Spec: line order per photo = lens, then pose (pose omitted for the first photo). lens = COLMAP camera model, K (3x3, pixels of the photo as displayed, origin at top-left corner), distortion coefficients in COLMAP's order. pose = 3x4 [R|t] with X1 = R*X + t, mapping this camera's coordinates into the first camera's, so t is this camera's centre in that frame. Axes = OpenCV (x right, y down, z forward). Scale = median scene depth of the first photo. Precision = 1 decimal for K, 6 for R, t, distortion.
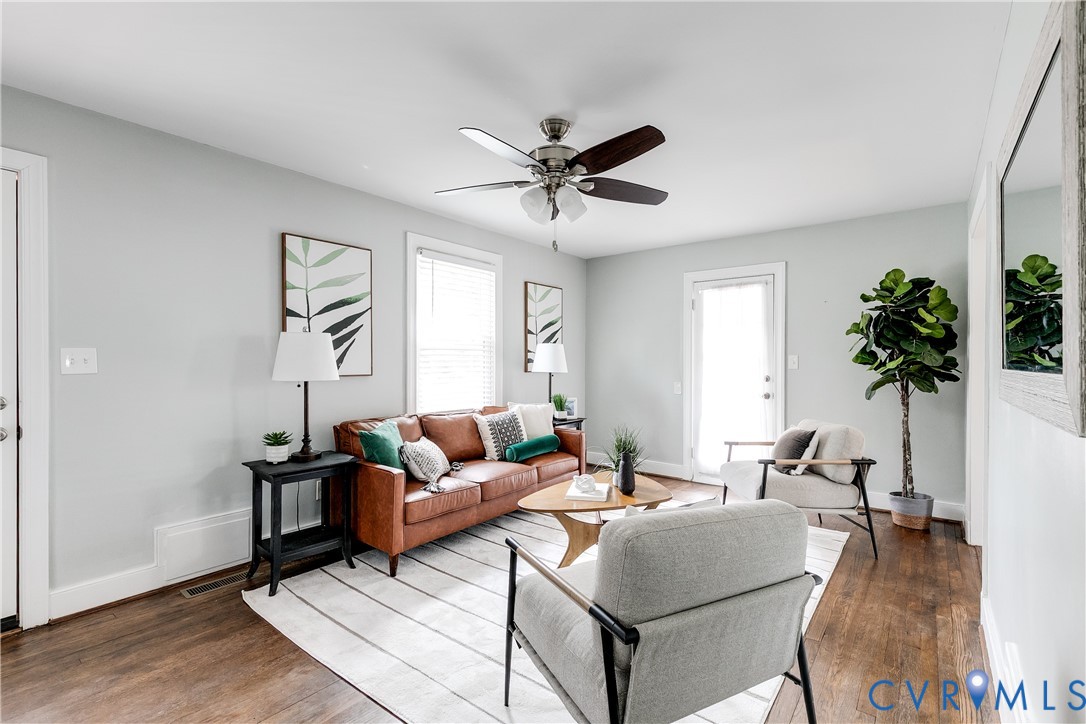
lens RADIAL K [[490.8, 0, 543.0], [0, 490.8, 362.0], [0, 0, 1]] dist [0.010432, -0.001201]
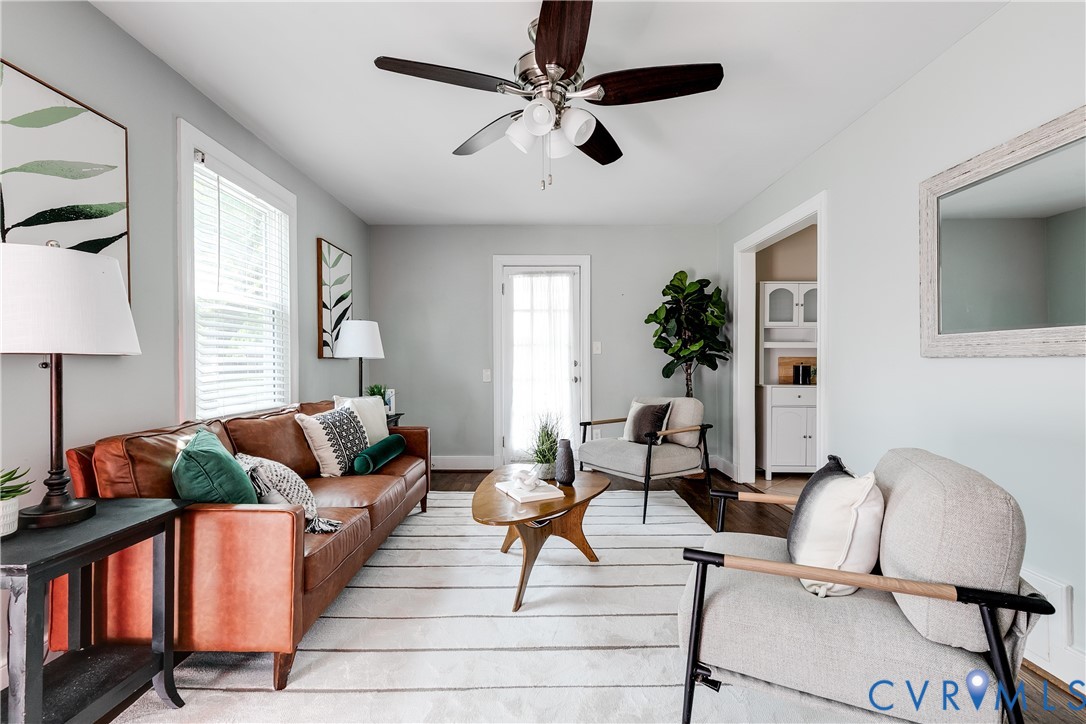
lens RADIAL K [[490.8, 0, 543.0], [0, 490.8, 362.0], [0, 0, 1]] dist [0.010432, -0.001201]
pose [[0.783453, -0.002917, 0.621444, -0.299027], [0.002292, 0.999996, 0.001804, 0.032702], [-0.621447, 0.000011, 0.783456, 0.244595]]
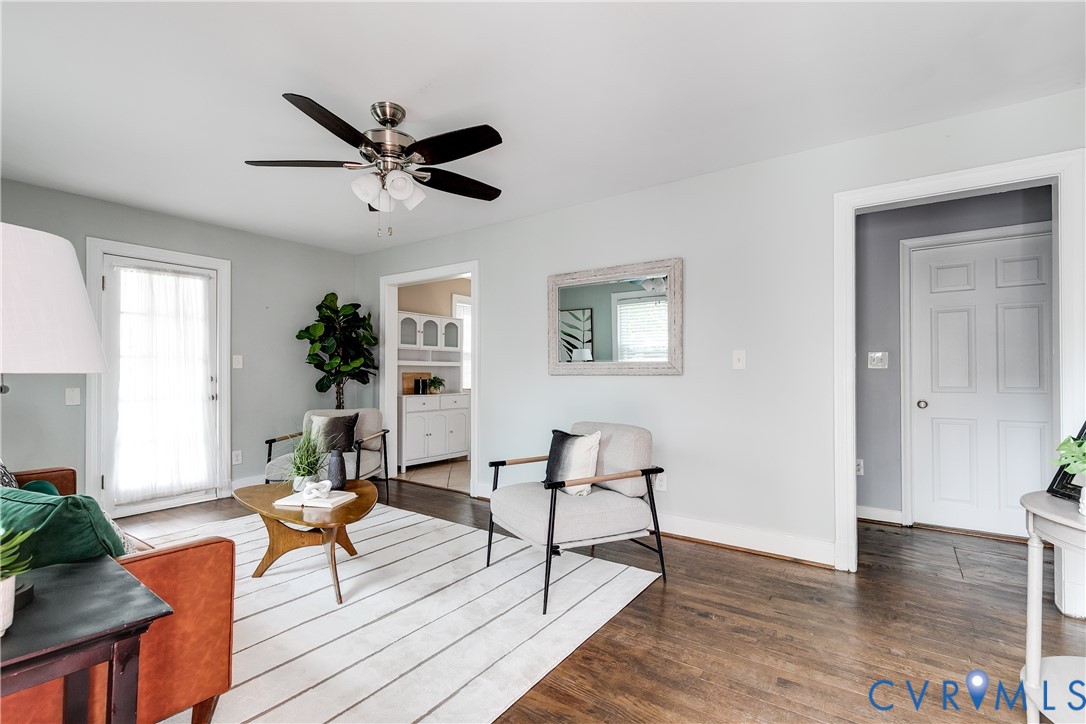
lens RADIAL K [[490.8, 0, 543.0], [0, 490.8, 362.0], [0, 0, 1]] dist [0.010432, -0.001201]
pose [[-0.024725, 0.023367, 0.999421, -0.586485], [0.001158, 0.999727, -0.023346, 0.027420], [-0.999694, 0.000580, -0.024745, 0.444837]]
